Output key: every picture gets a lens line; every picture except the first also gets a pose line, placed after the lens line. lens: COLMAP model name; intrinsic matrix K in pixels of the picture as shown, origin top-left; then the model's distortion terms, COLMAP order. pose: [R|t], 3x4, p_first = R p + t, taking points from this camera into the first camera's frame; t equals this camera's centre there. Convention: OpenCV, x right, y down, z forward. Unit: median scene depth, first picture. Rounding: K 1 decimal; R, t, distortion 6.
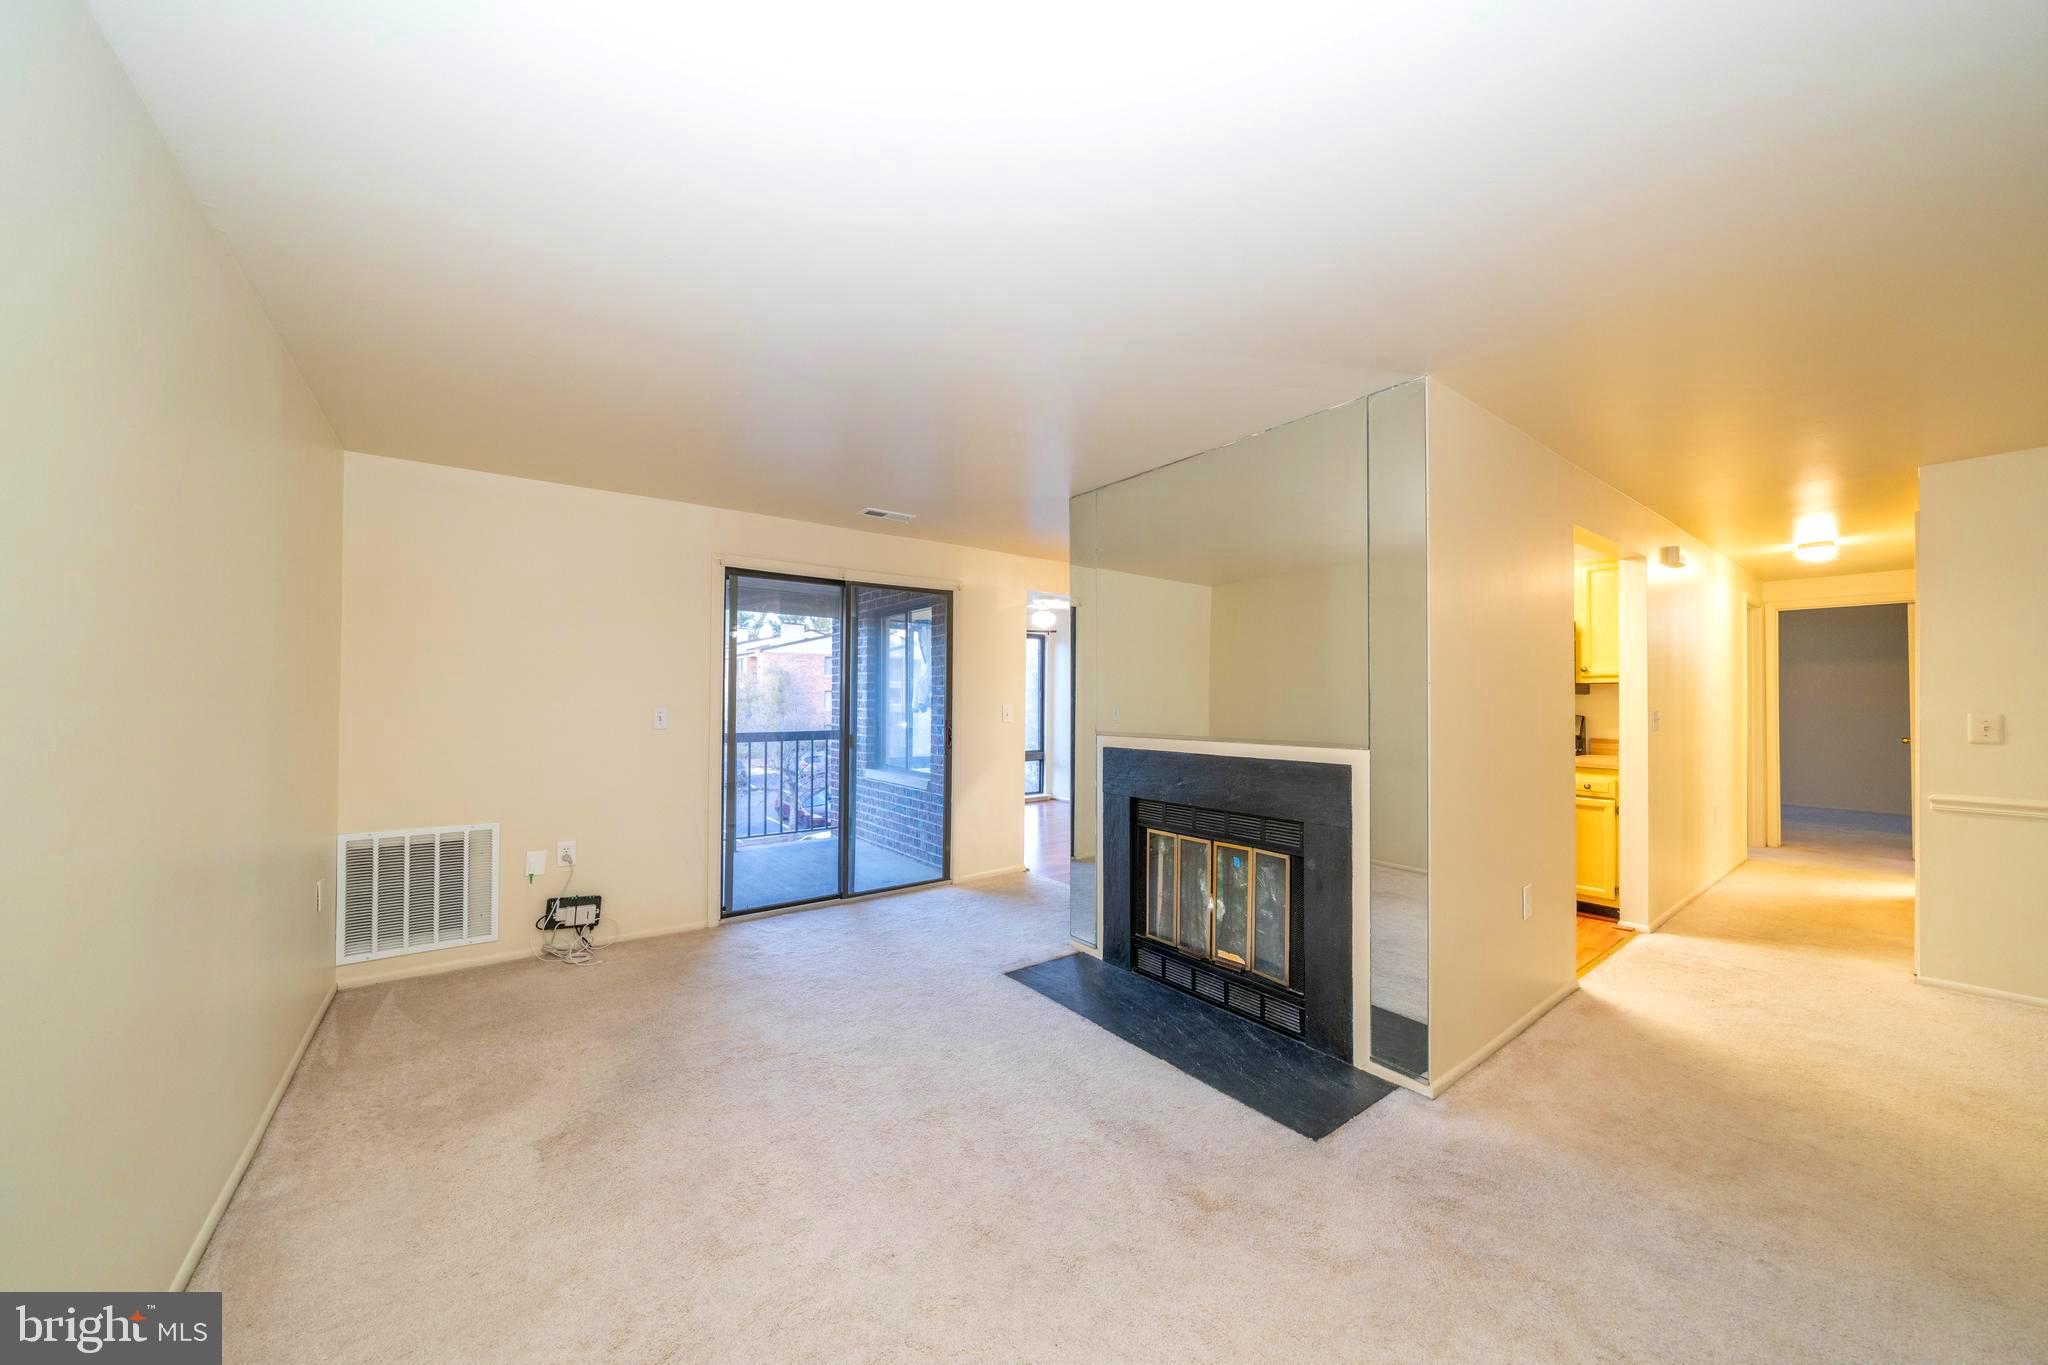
lens RADIAL K [[697.3, 0, 1007.5], [0, 697.3, 687.7], [0, 0, 1]] dist [-0.009035, -0.000506]
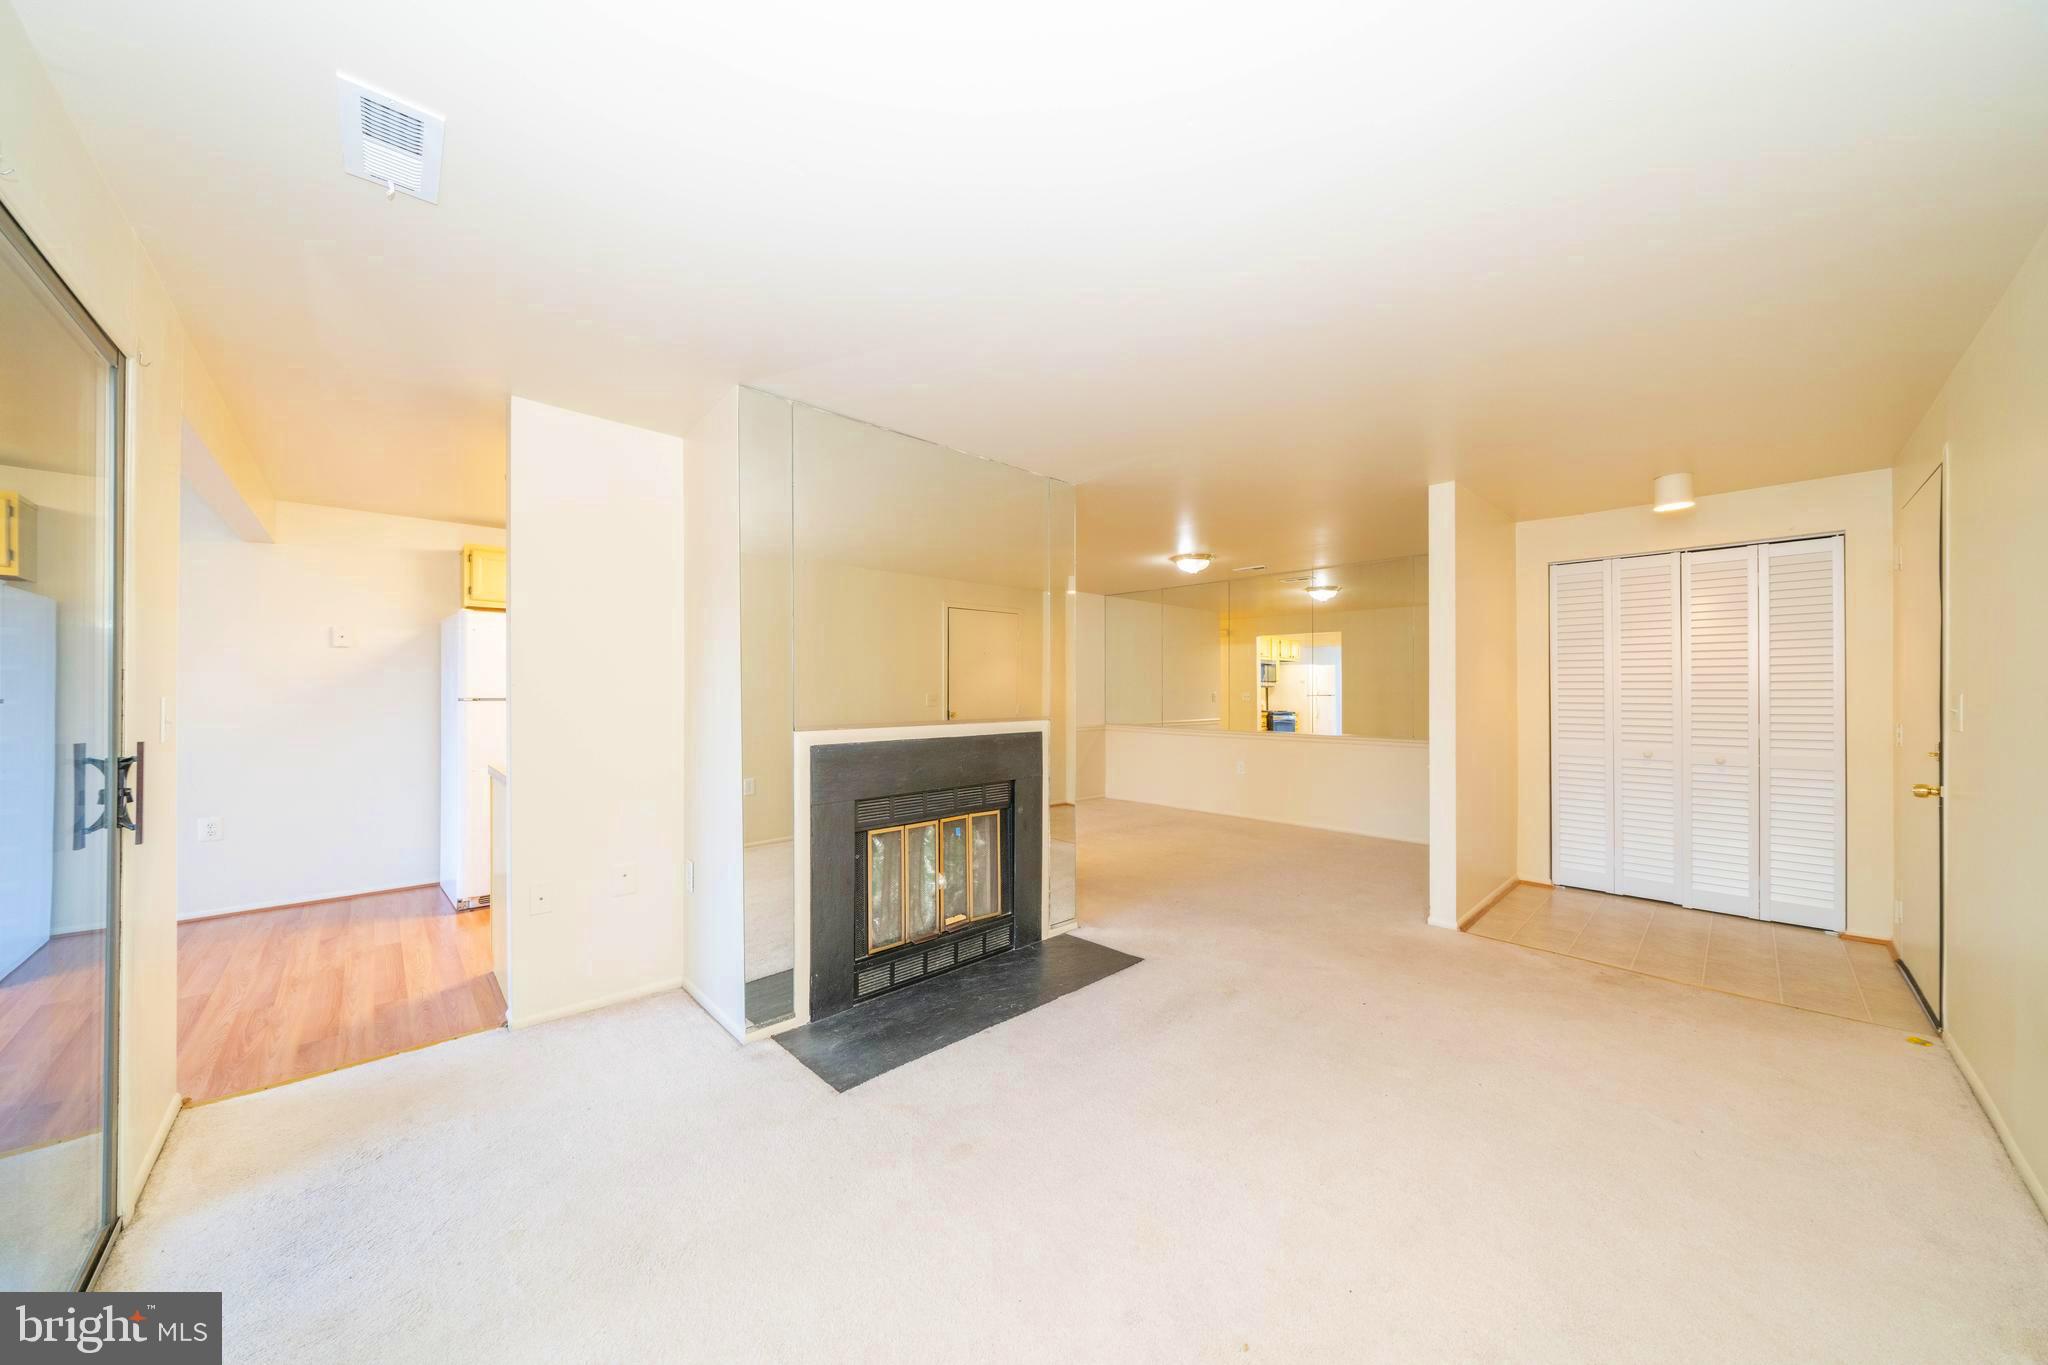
lens RADIAL K [[697.3, 0, 1013.2], [0, 697.3, 686.4], [0, 0, 1]] dist [-0.009035, -0.000506]
pose [[-0.101800, 0.003306, 0.994799, -0.750204], [-0.007927, 0.999960, -0.004134, 0.022046], [-0.994773, -0.008307, -0.101770, 0.980073]]
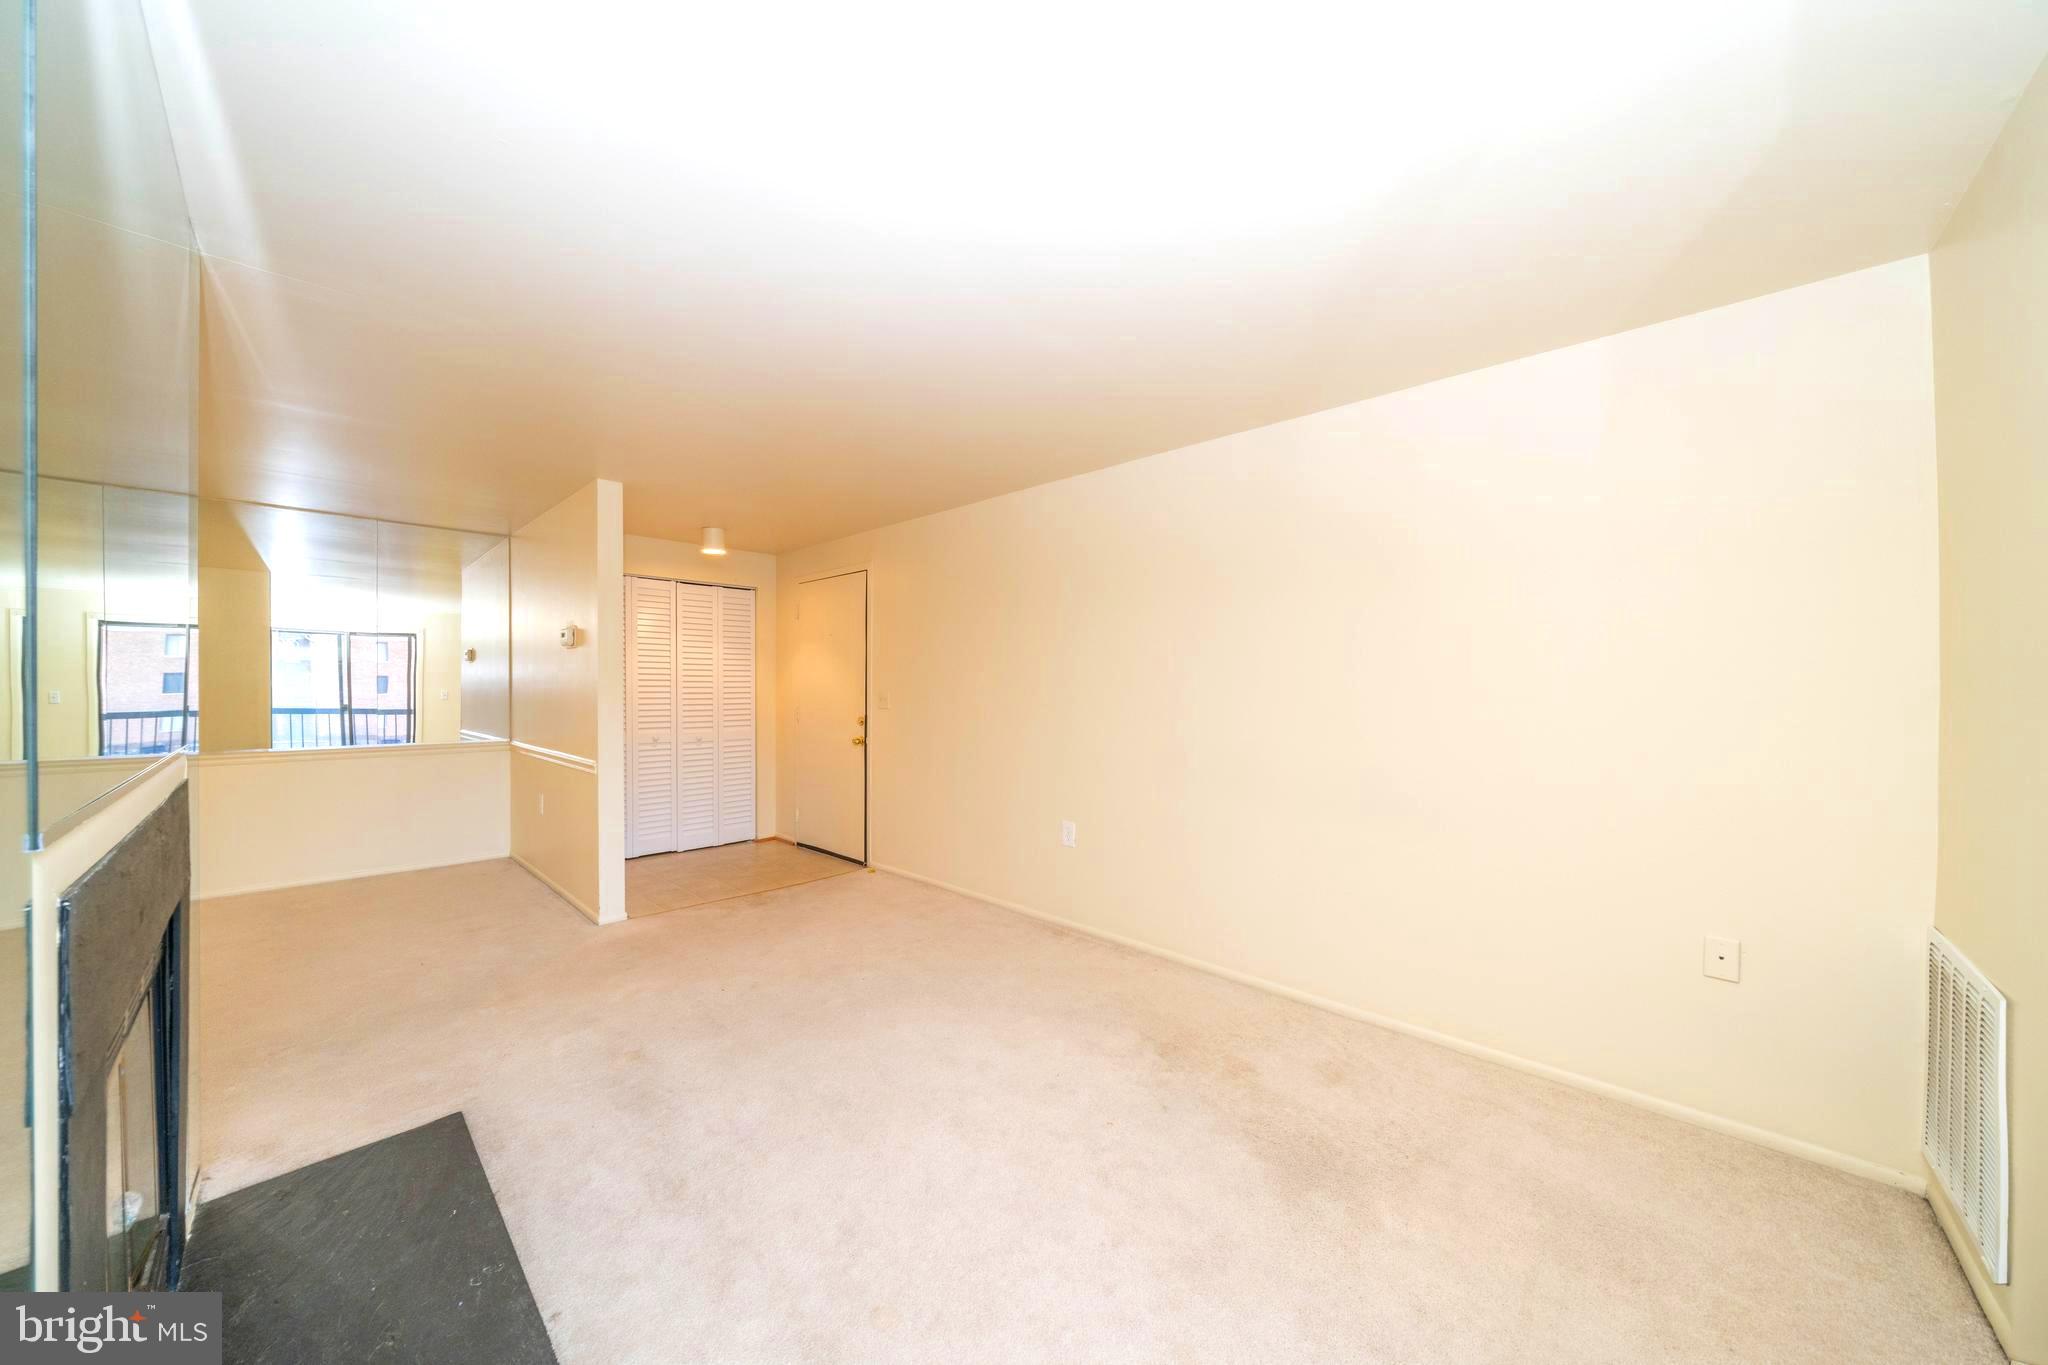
lens RADIAL K [[697.3, 0, 1013.0], [0, 697.3, 689.8], [0, 0, 1]] dist [-0.009035, -0.000506]
pose [[-0.985926, -0.003203, -0.167154, -0.113540], [-0.002450, 0.999986, -0.004712, 0.025197], [0.167167, -0.004237, -0.985919, 1.431698]]
